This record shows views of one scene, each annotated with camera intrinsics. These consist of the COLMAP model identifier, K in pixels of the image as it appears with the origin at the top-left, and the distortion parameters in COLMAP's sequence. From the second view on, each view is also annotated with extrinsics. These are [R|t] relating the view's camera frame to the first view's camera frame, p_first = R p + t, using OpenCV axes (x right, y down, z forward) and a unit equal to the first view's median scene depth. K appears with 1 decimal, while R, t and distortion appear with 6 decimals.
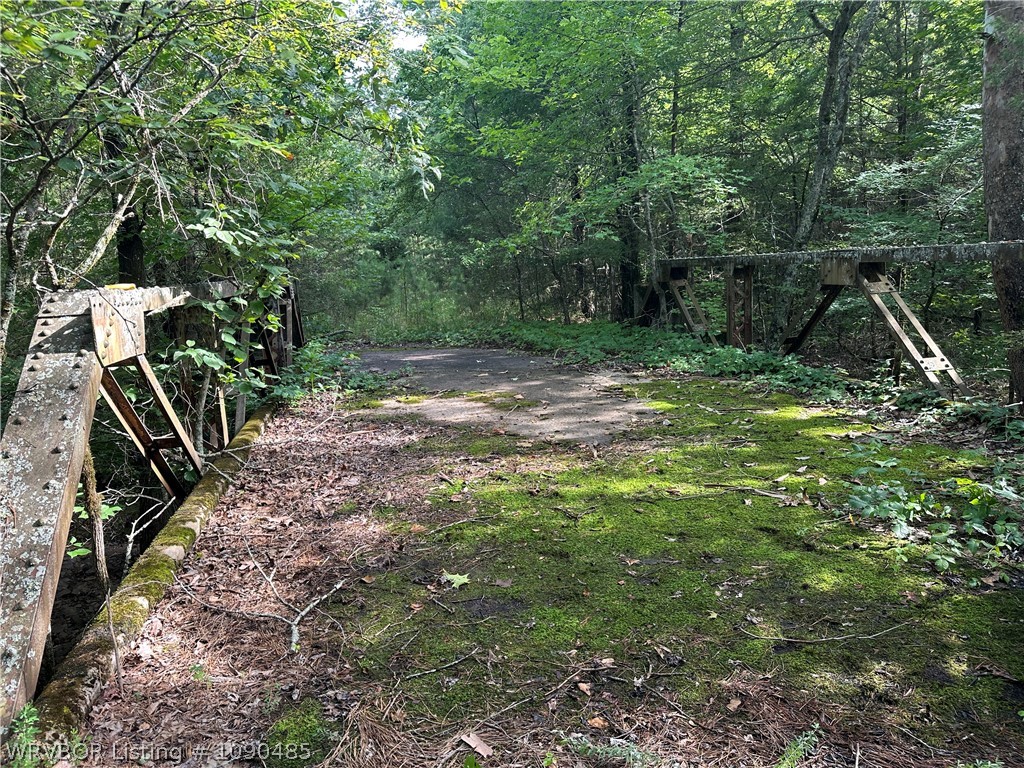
lens RADIAL K [[720.0, 0, 504.1], [0, 720.0, 391.6], [0, 0, 1]] dist [0.076190, -0.082384]
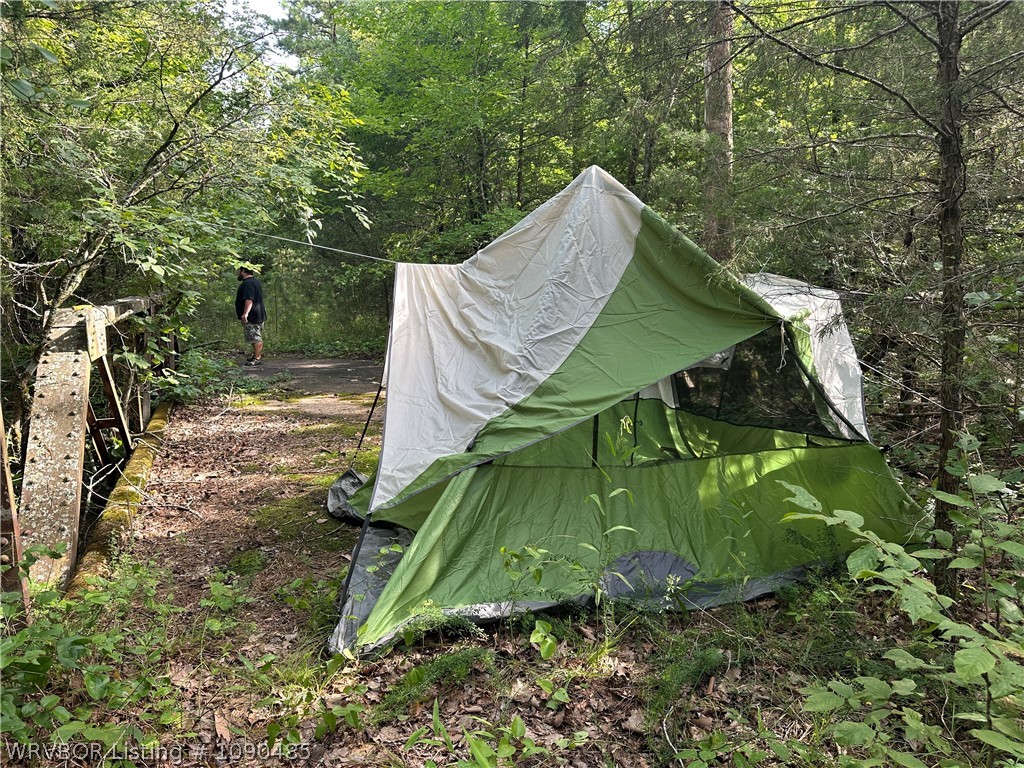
lens RADIAL K [[720.0, 0, 503.7], [0, 720.0, 388.6], [0, 0, 1]] dist [0.076190, -0.082384]
pose [[0.984238, 0.007176, 0.176704, 0.008708], [-0.002765, 0.999679, -0.025198, 0.033350], [-0.176828, 0.024312, 0.983941, -0.365881]]
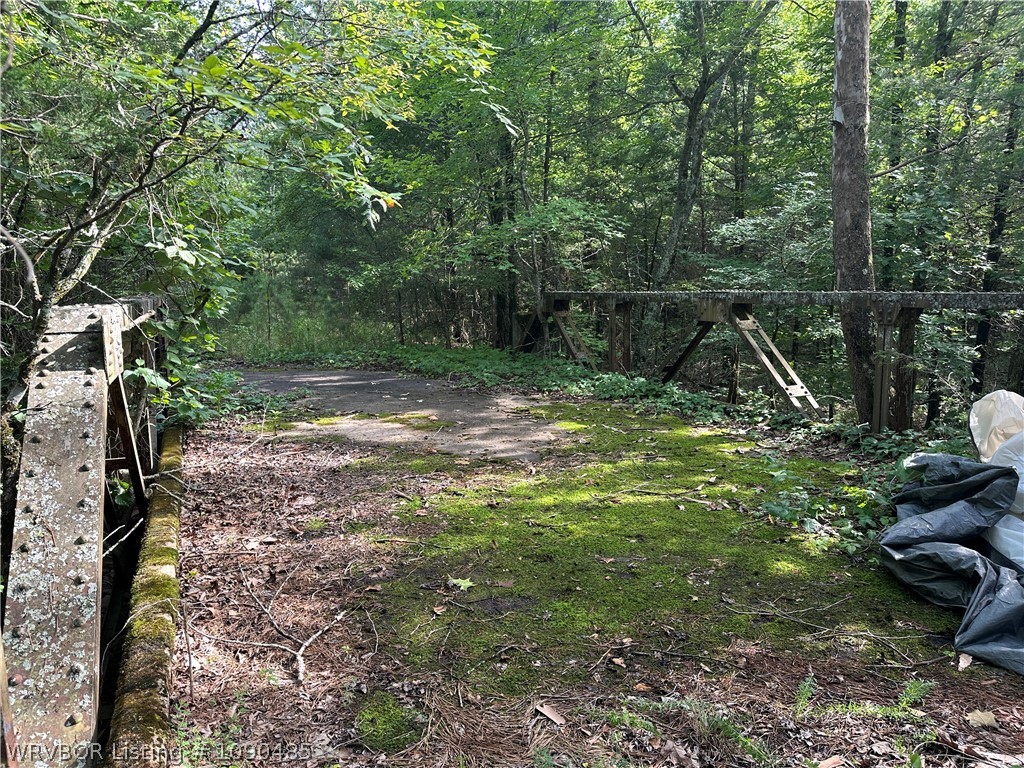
lens RADIAL K [[720.0, 0, 511.1], [0, 720.0, 385.3], [0, 0, 1]] dist [0.076190, -0.082384]
pose [[0.975376, 0.011524, 0.220249, -0.139990], [-0.002412, 0.999131, -0.041599, 0.003898], [-0.220537, 0.040044, 0.974556, -0.054486]]
